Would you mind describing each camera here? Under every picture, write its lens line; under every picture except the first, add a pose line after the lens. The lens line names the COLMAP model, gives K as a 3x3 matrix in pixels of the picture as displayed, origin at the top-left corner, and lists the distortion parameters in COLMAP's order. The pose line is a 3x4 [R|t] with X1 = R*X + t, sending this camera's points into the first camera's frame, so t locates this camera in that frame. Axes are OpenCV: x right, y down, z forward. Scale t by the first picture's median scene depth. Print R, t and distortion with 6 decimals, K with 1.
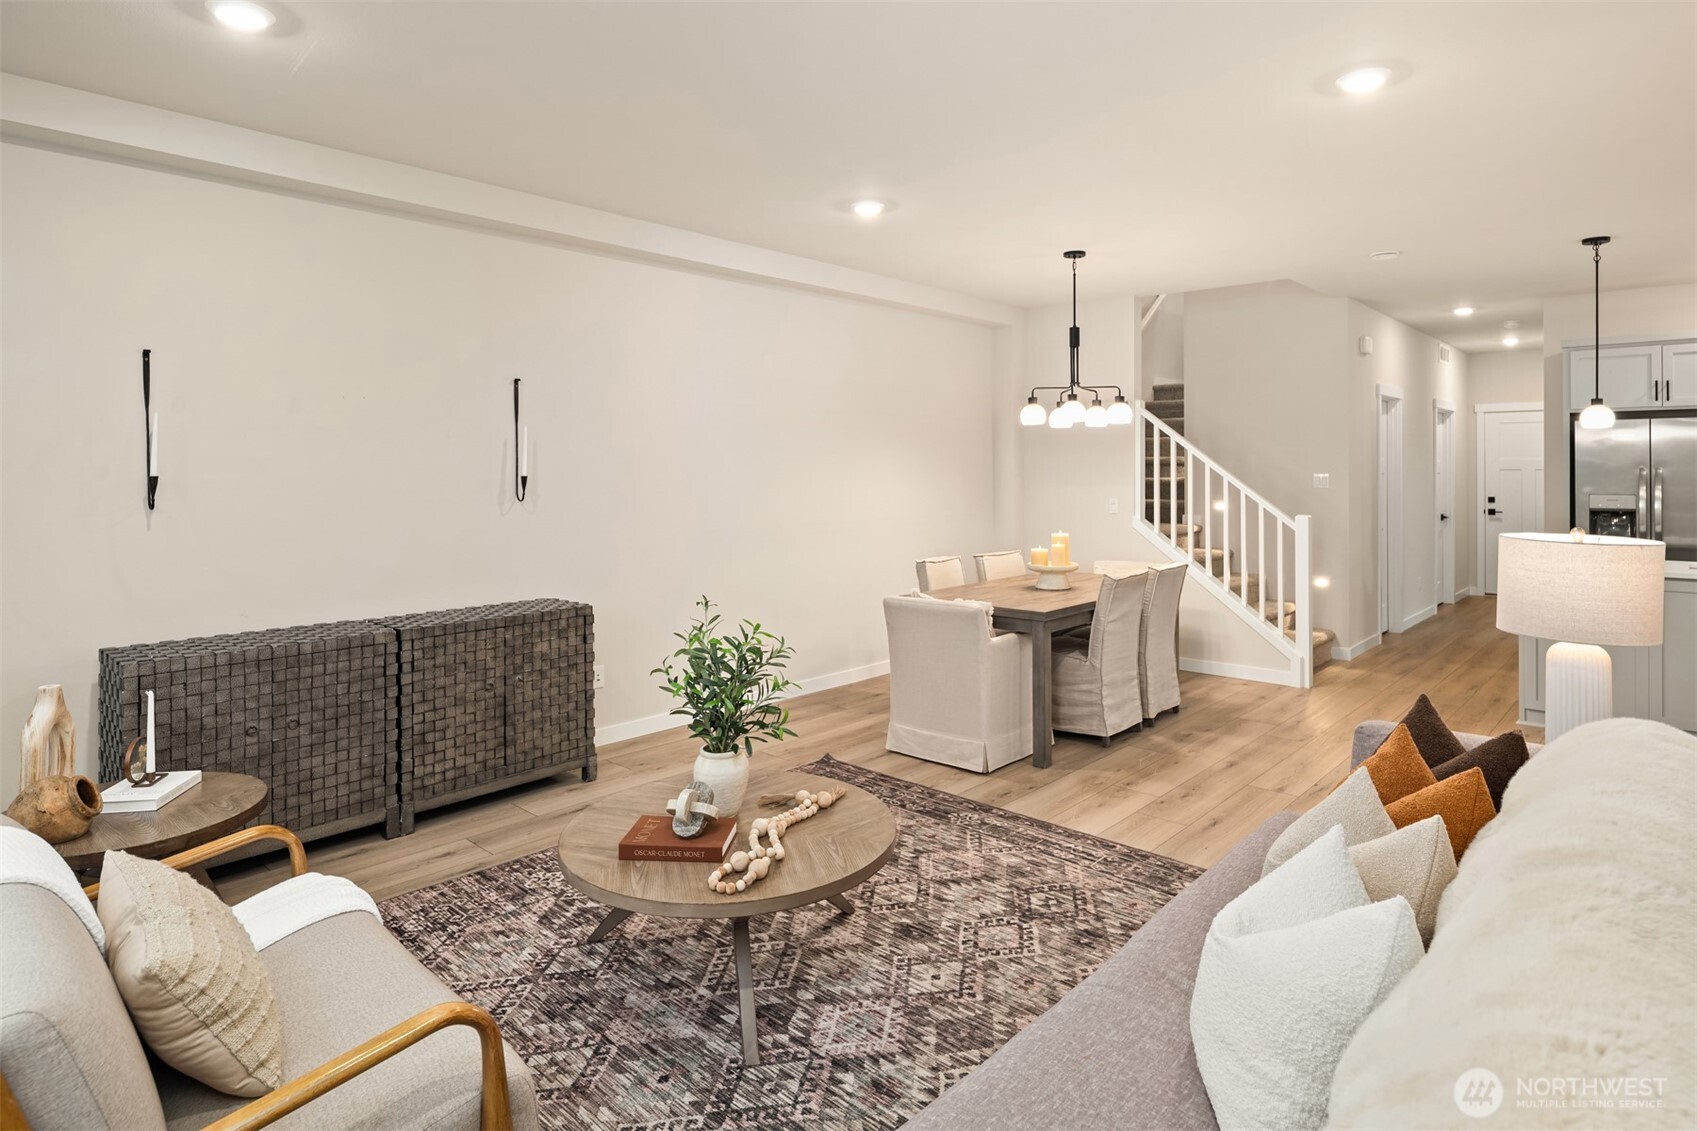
lens RADIAL K [[930.4, 0, 853.6], [0, 930.4, 466.6], [0, 0, 1]] dist [-0.000974, -0.006357]
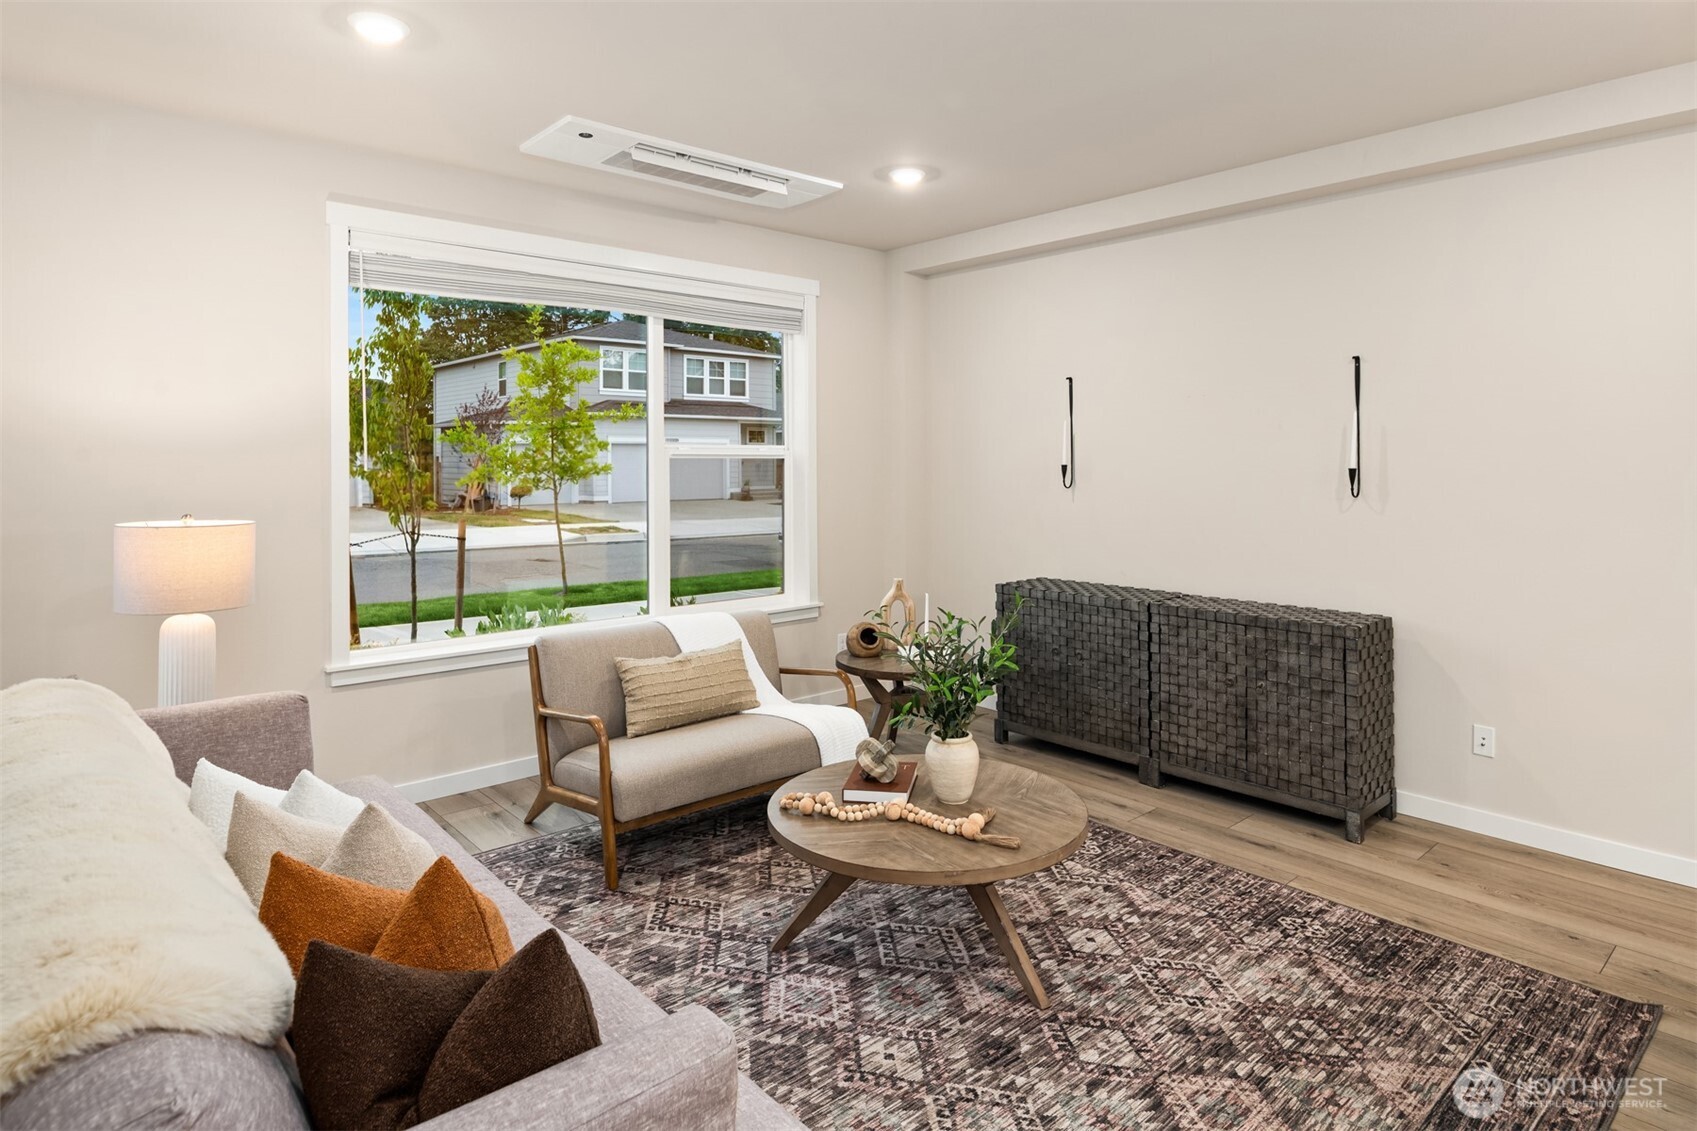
lens RADIAL K [[945.1, 0, 859.0], [0, 945.1, 456.2], [0, 0, 1]] dist [-0.001476, -0.003464]
pose [[-0.099055, -0.001523, -0.995081, 0.645774], [0.003944, 0.999990, -0.001923, -0.001647], [0.995074, -0.004115, -0.099048, 0.714996]]
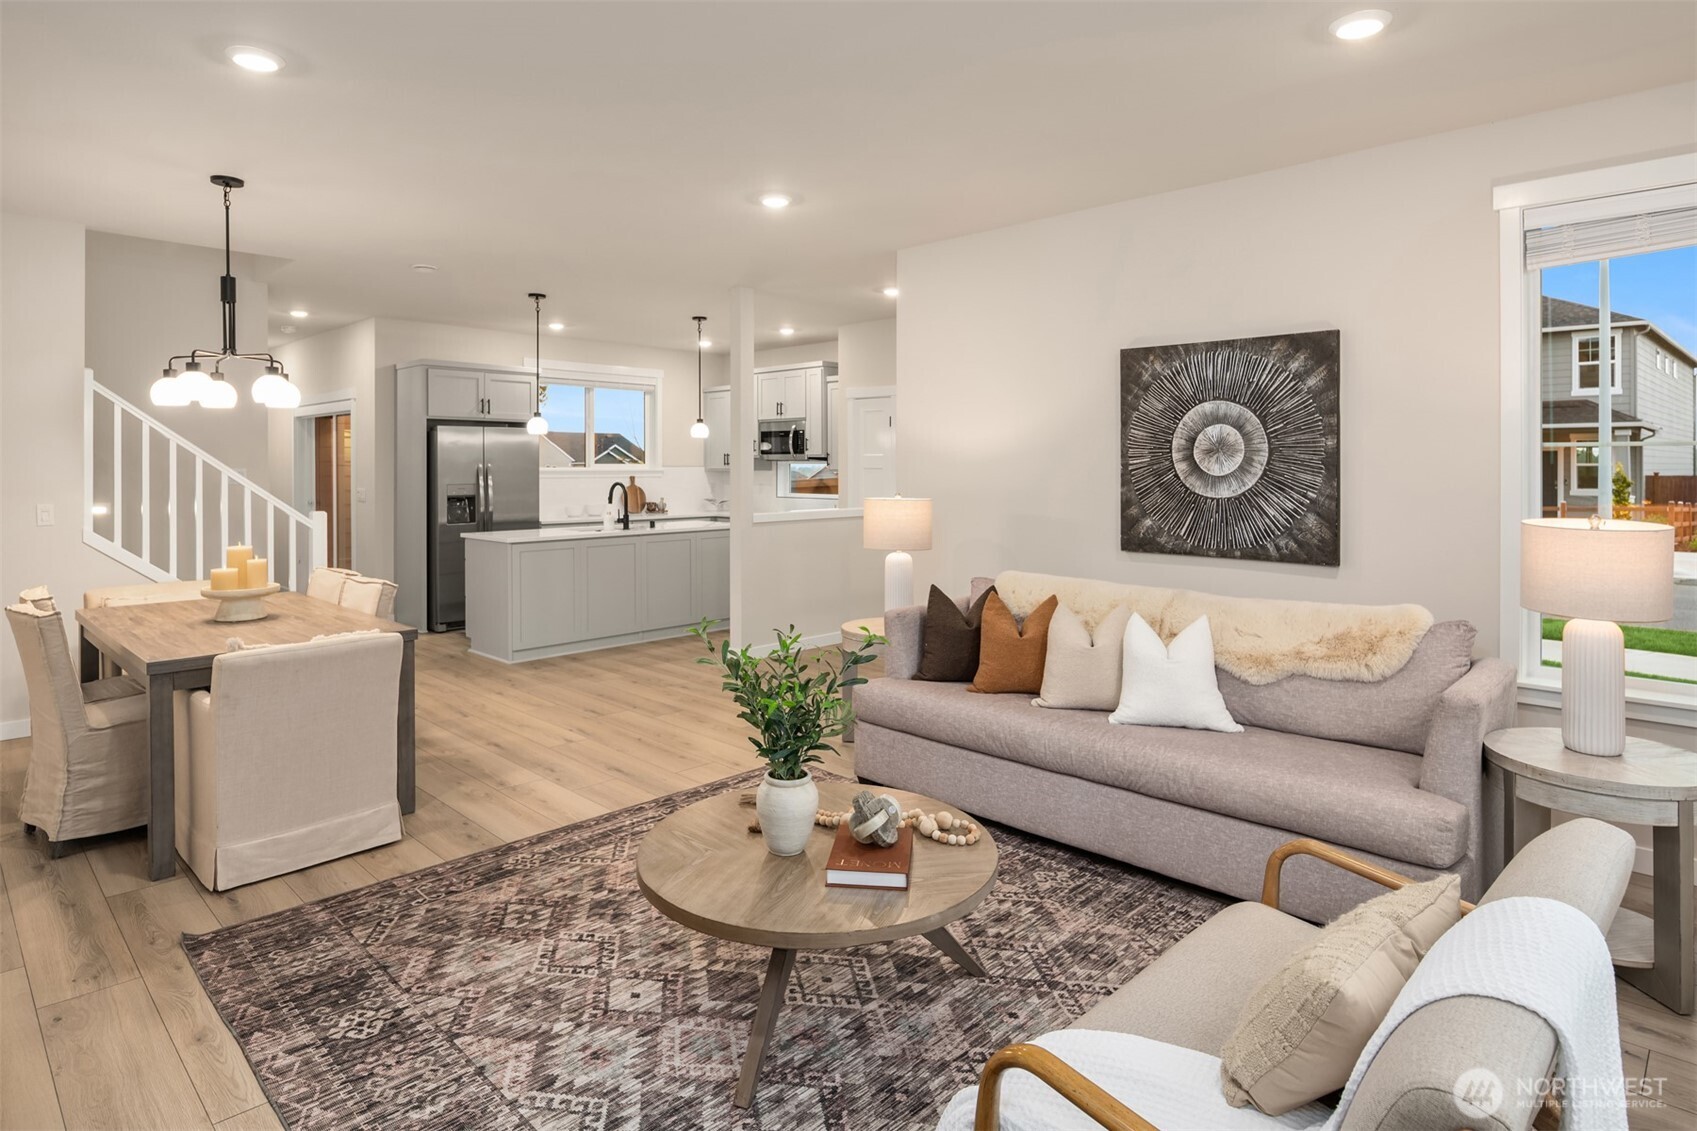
lens RADIAL K [[926.7, 0, 872.1], [0, 926.7, 470.6], [0, 0, 1]] dist [0.000205, -0.006349]
pose [[0.013236, -0.003831, 0.999905, -0.730808], [-0.003942, 0.999985, 0.003883, 0.006259], [-0.999905, -0.003993, 0.013220, 0.649249]]
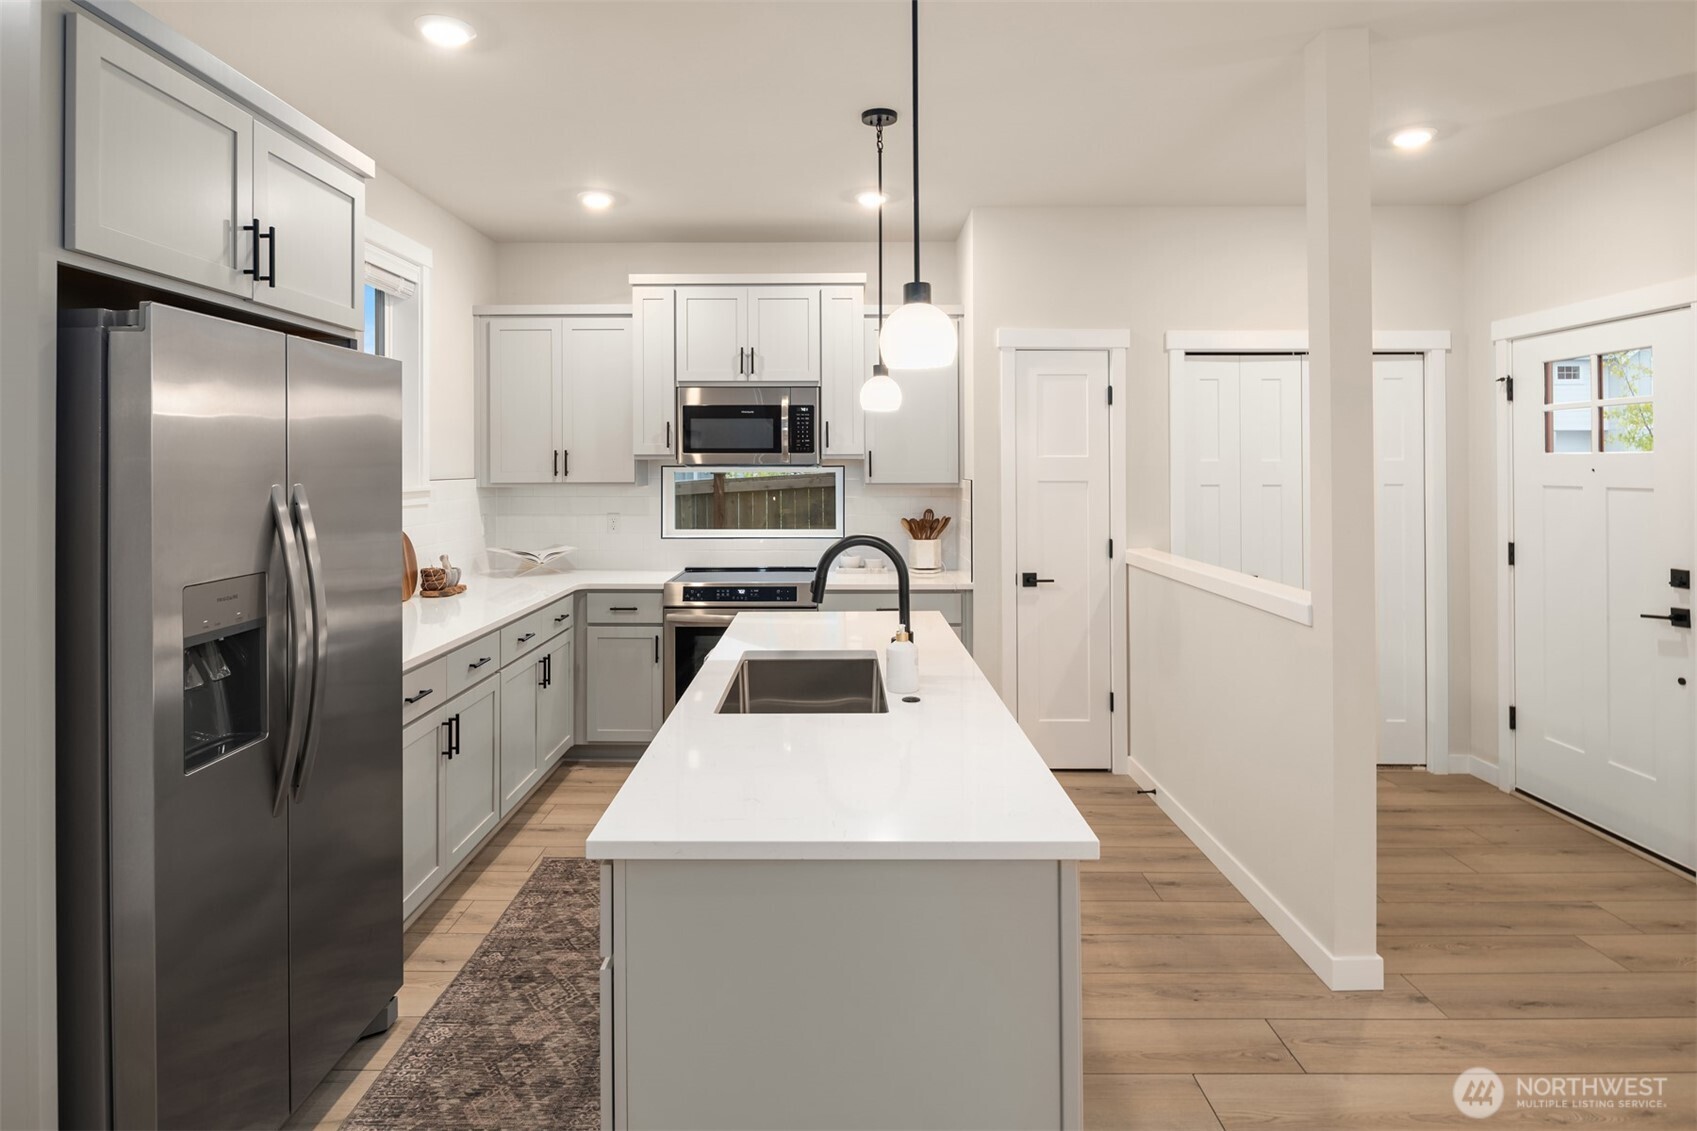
lens RADIAL K [[930.4, 0, 853.6], [0, 930.4, 466.6], [0, 0, 1]] dist [-0.000974, -0.006357]
pose [[-0.672060, 0.002269, 0.740493, 0.742494], [-0.000293, 0.999994, -0.003330, -0.005309], [-0.740497, -0.002455, -0.672056, 1.646452]]
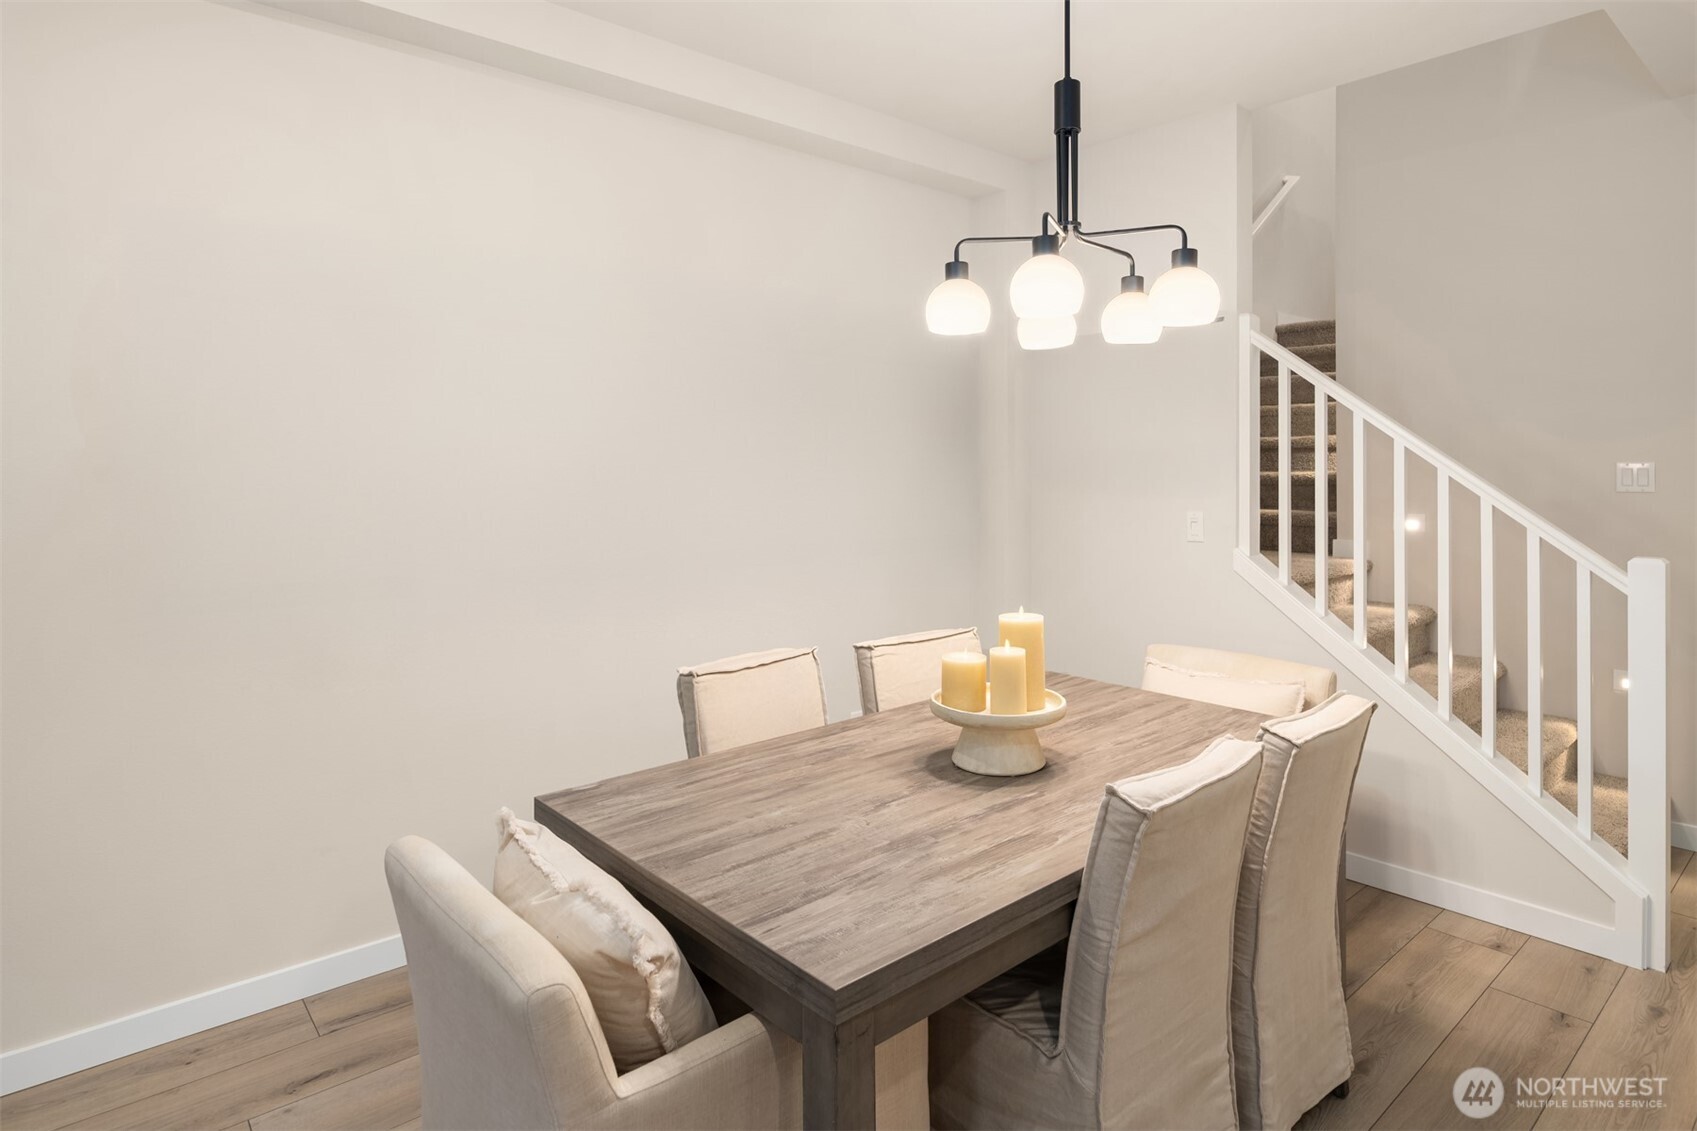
lens RADIAL K [[930.4, 0, 853.6], [0, 930.4, 466.6], [0, 0, 1]] dist [-0.000974, -0.006357]
pose [[0.993568, -0.000868, -0.113230, 0.271828], [0.001057, 0.999998, 0.001604, 0.015369], [0.113229, -0.001714, 0.993567, 0.850249]]
